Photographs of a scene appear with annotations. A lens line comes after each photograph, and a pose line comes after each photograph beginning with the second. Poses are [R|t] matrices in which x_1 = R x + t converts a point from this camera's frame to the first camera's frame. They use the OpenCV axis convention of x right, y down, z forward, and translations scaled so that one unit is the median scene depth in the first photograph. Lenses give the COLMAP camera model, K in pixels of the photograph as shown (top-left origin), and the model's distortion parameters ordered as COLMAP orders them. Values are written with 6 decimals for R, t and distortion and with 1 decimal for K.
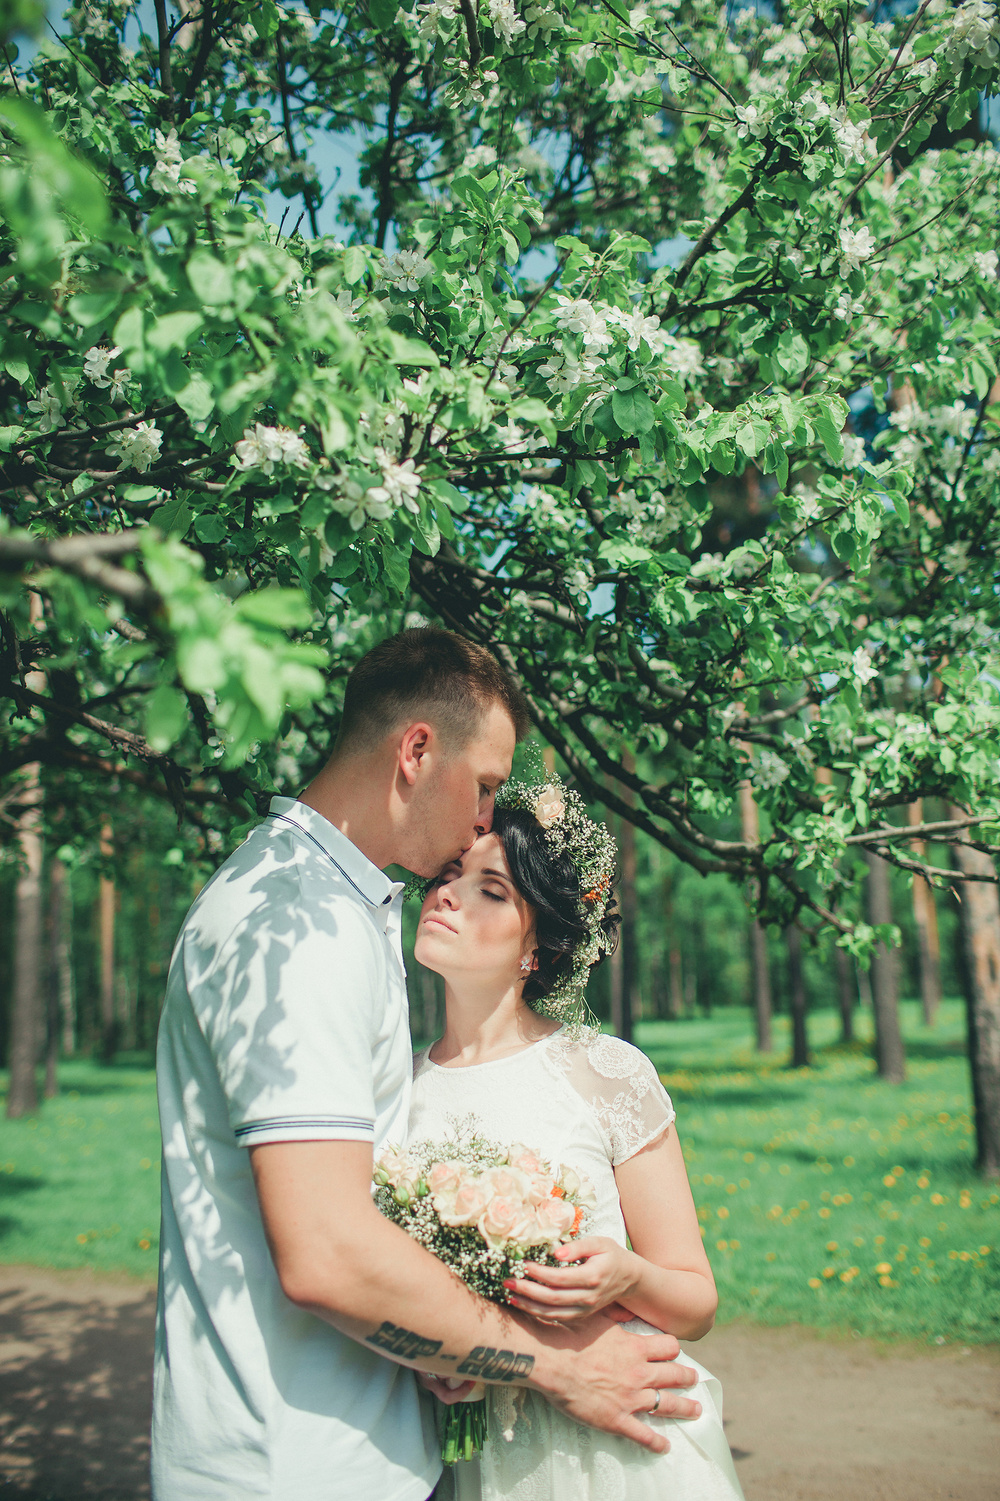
lens RADIAL K [[1449.4, 0, 501.0], [0, 1449.4, 761.7], [0, 0, 1]] dist [-0.062028, 0.000000]
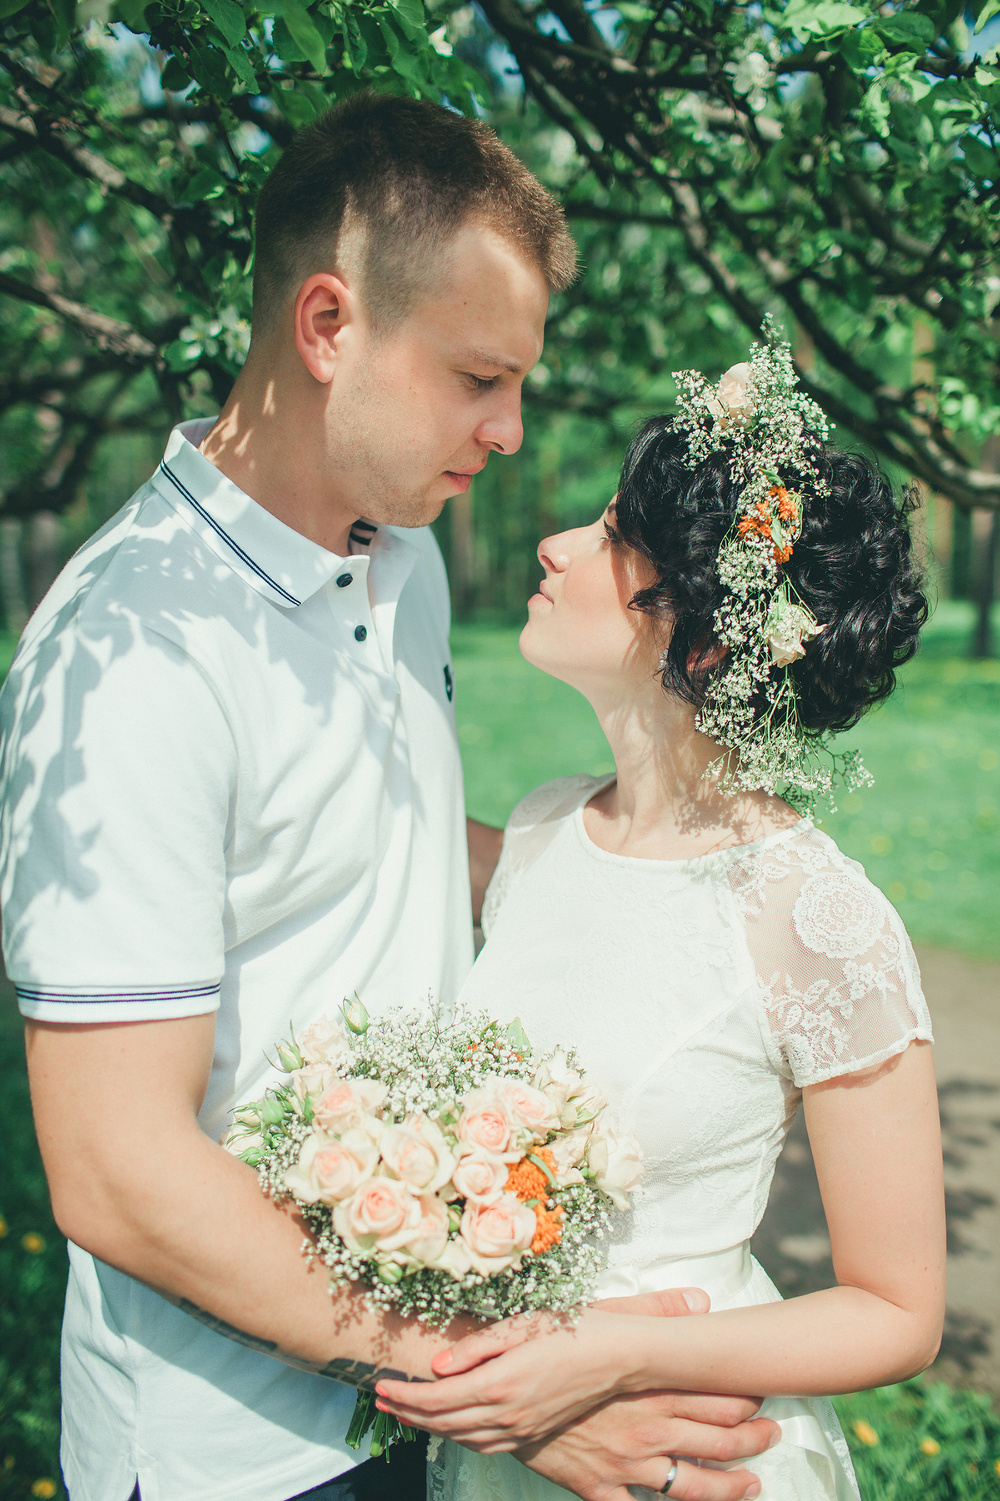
lens RADIAL K [[1449.4, 0, 488.7], [0, 1449.4, 761.1], [0, 0, 1]] dist [-0.062028, 0.000000]
pose [[0.967480, 0.068619, -0.243461, 0.106999], [0.005714, 0.956326, 0.292246, -0.016619], [0.252882, -0.284133, 0.924835, 0.283569]]
